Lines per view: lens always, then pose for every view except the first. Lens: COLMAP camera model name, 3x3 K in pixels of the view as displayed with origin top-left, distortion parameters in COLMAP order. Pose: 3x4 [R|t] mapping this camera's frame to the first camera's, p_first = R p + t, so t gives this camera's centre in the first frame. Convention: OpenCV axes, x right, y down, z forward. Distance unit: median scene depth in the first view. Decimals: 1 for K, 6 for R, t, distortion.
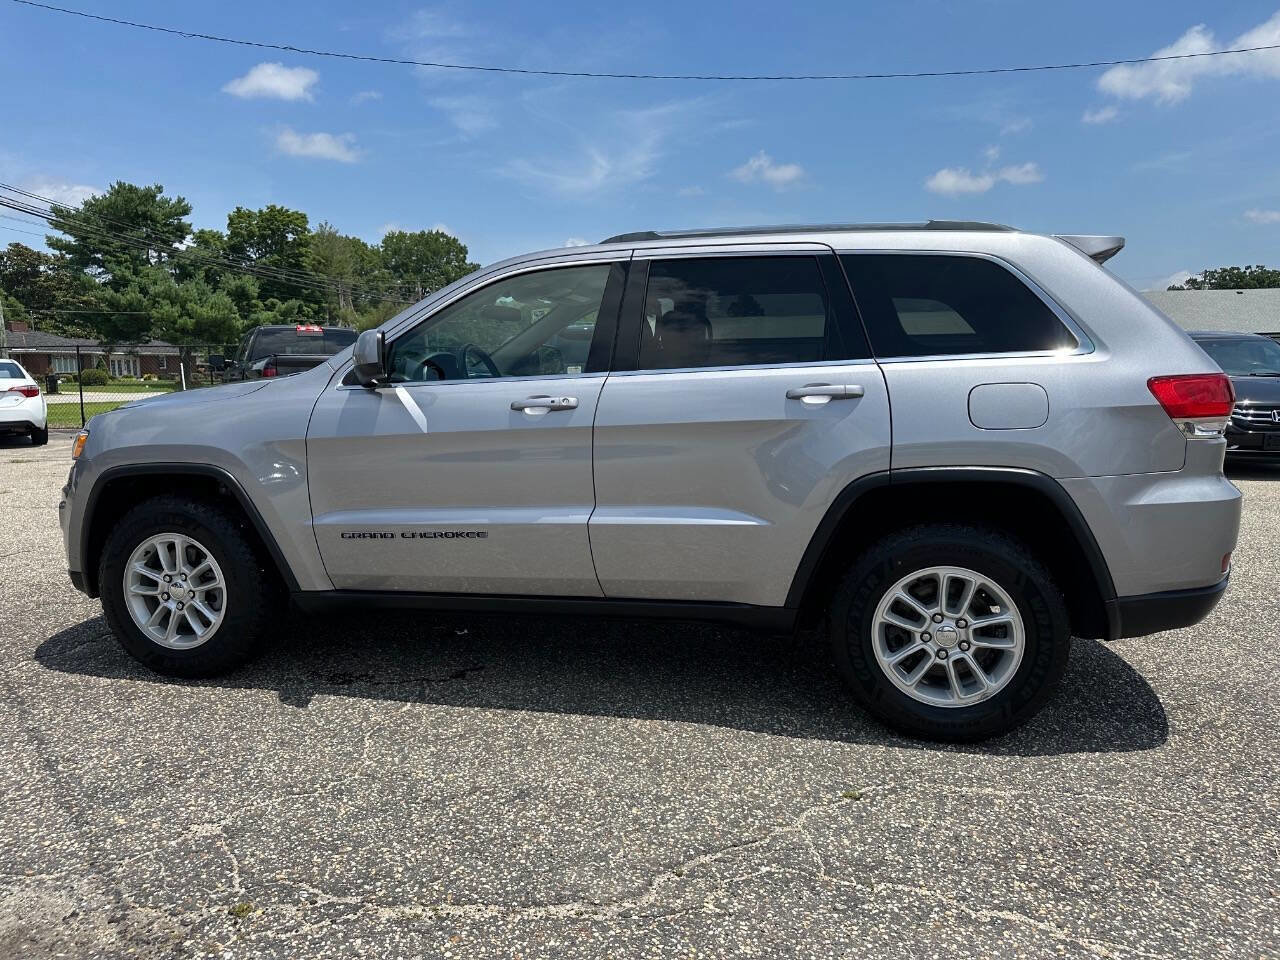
lens RADIAL K [[919.8, 0, 636.0], [0, 919.8, 437.2], [0, 0, 1]] dist [0.063521, -0.084149]
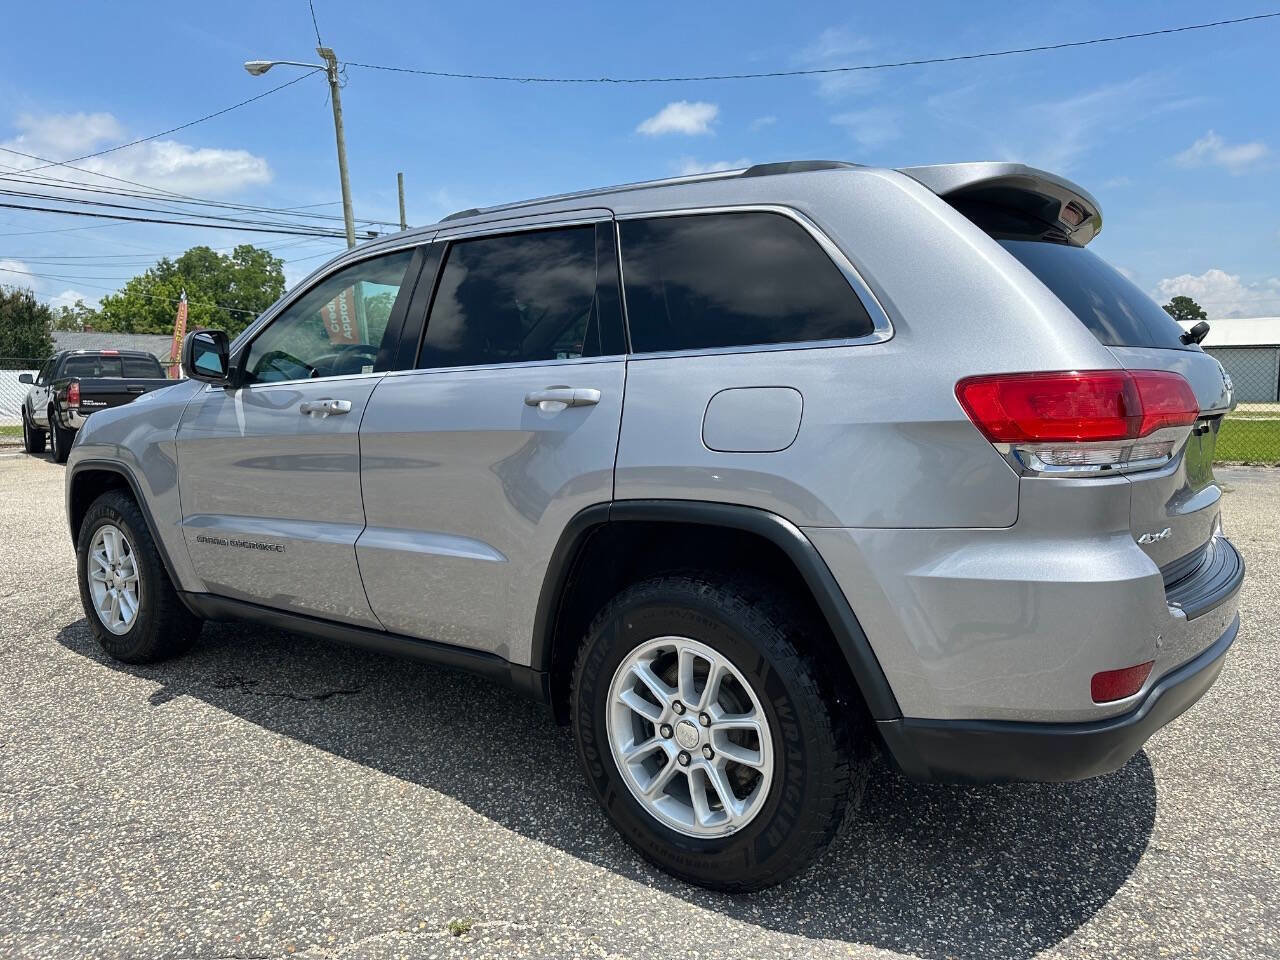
lens RADIAL K [[919.8, 0, 636.0], [0, 919.8, 437.2], [0, 0, 1]] dist [0.063521, -0.084149]
pose [[0.914578, 0.027499, -0.403474, 0.576067], [-0.033952, 0.999384, -0.008845, -0.010163], [0.402983, 0.021788, 0.914948, 0.312894]]
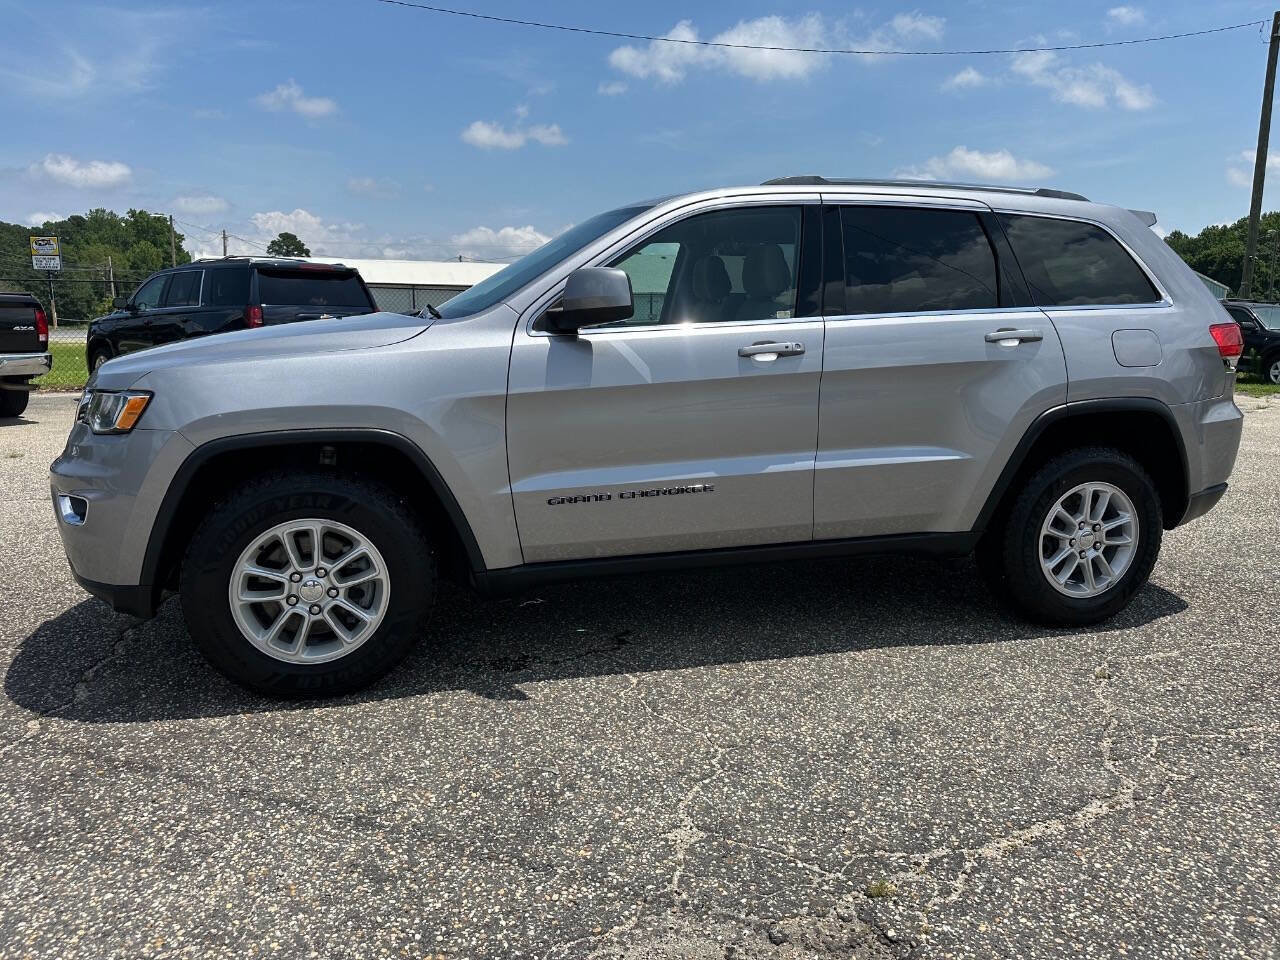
lens RADIAL K [[923.0, 0, 654.3], [0, 923.0, 443.3], [0, 0, 1]] dist [0.006056, -0.002111]
pose [[0.877558, -0.053474, 0.476479, -0.720153], [0.024235, 0.997438, 0.067306, -0.005727], [-0.478857, -0.047517, 0.876606, 0.216939]]
